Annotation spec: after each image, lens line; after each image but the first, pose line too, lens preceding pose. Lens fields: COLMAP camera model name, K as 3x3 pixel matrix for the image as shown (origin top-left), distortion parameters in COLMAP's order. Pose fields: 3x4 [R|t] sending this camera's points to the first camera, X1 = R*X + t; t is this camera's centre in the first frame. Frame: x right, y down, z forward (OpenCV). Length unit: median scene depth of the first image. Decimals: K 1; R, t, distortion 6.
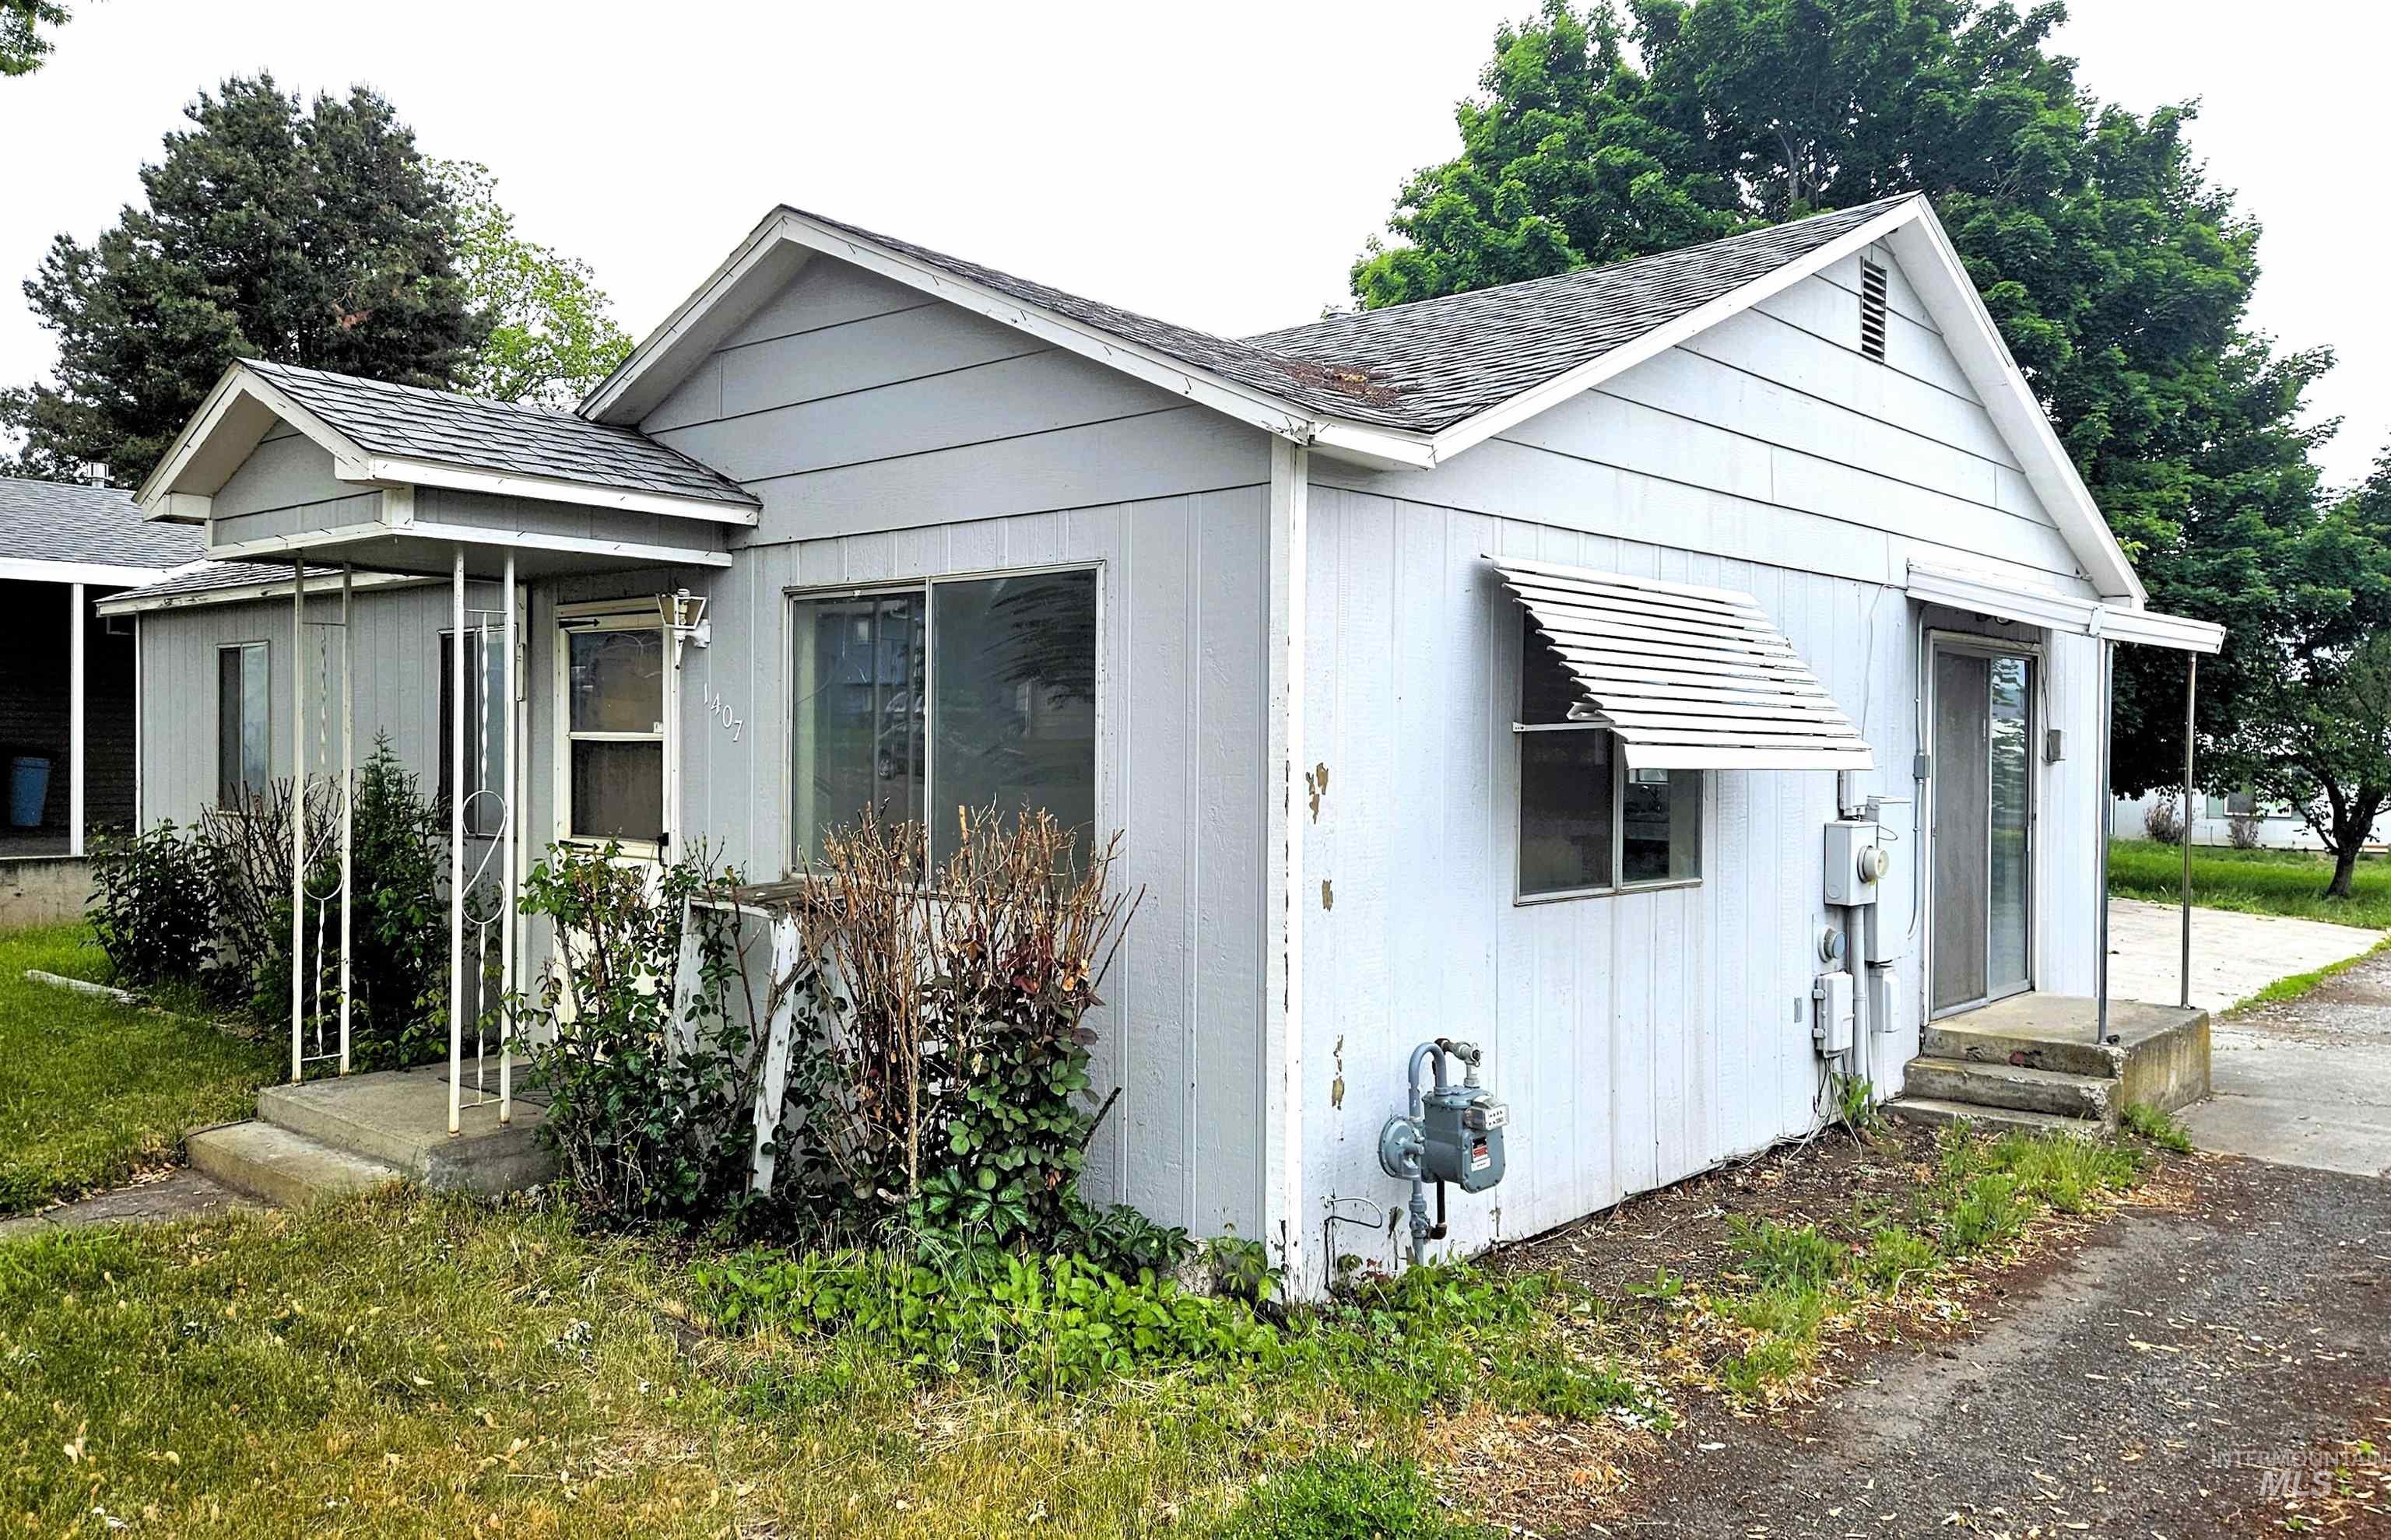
lens RADIAL K [[1730.5, 0, 1195.5], [0, 1730.5, 770.0], [0, 0, 1]] dist [0.045721, -0.002593]
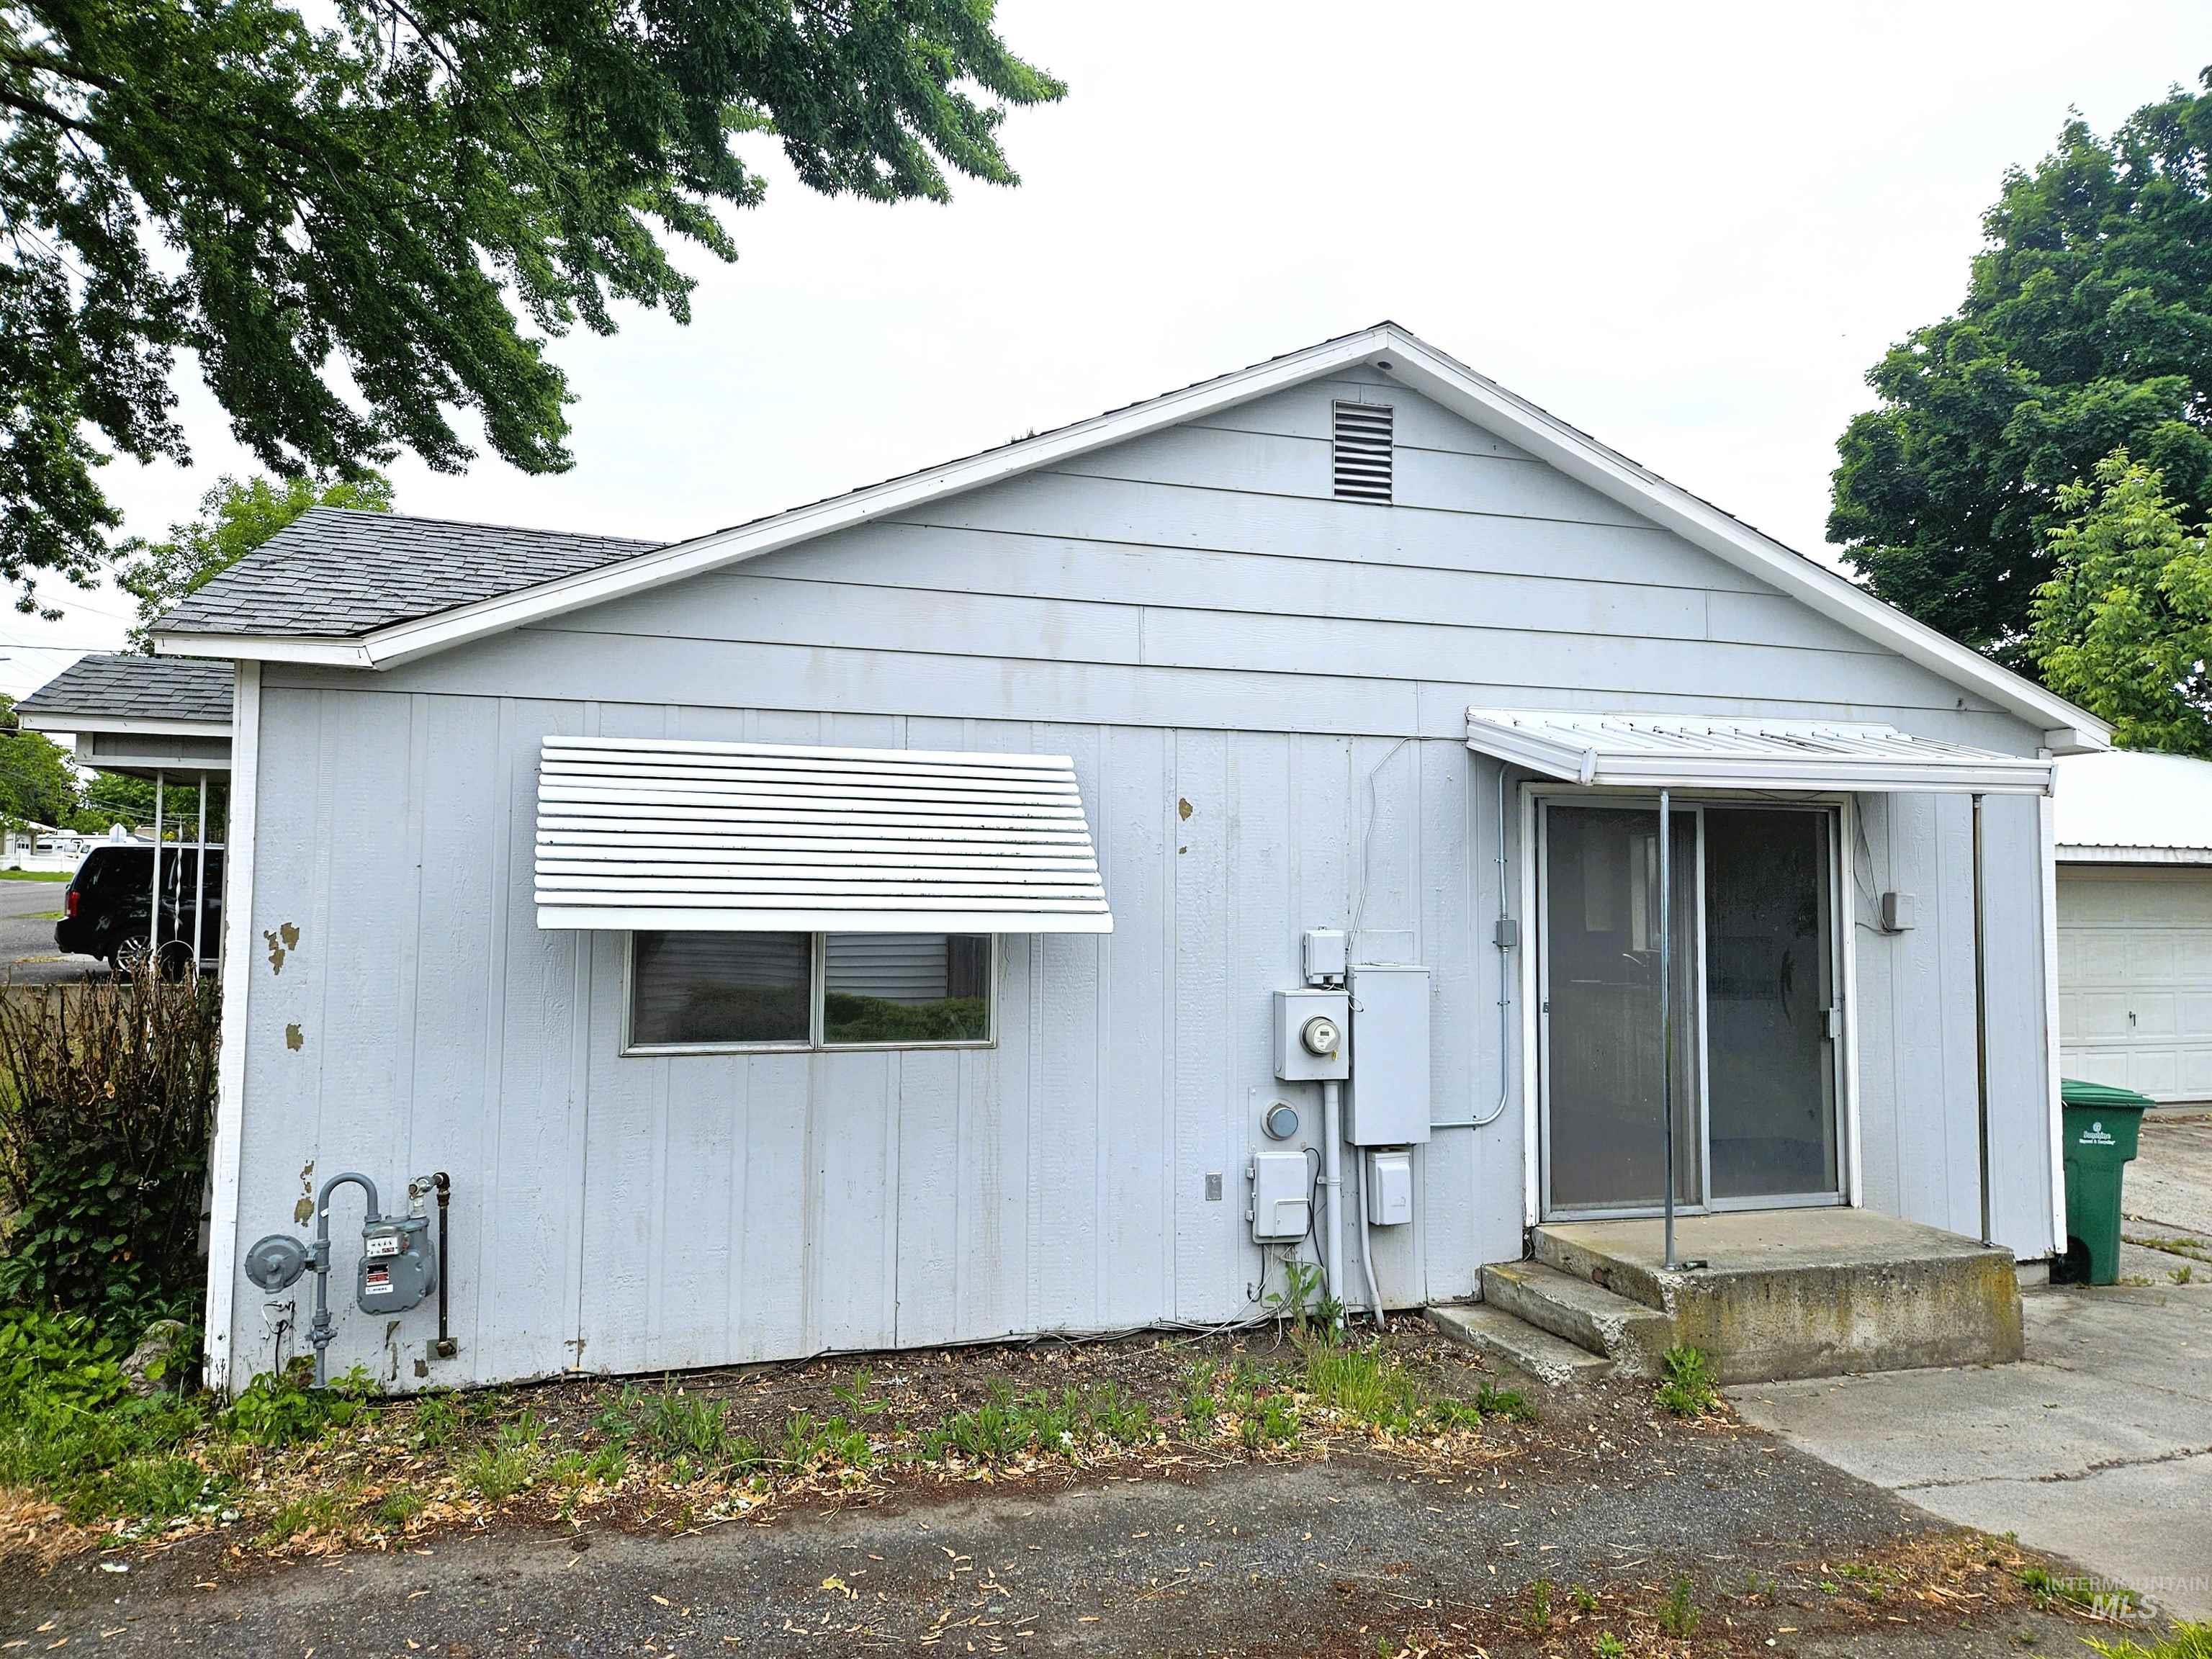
lens RADIAL K [[1456.9, 0, 1106.0], [0, 1456.9, 829.5], [0, 0, 1]] dist [0.069434, -0.053090]
pose [[0.865215, -0.027932, -0.500622, 0.904710], [-0.007497, 0.997615, -0.068619, -0.002487], [0.501344, 0.063123, 0.862942, 0.347803]]
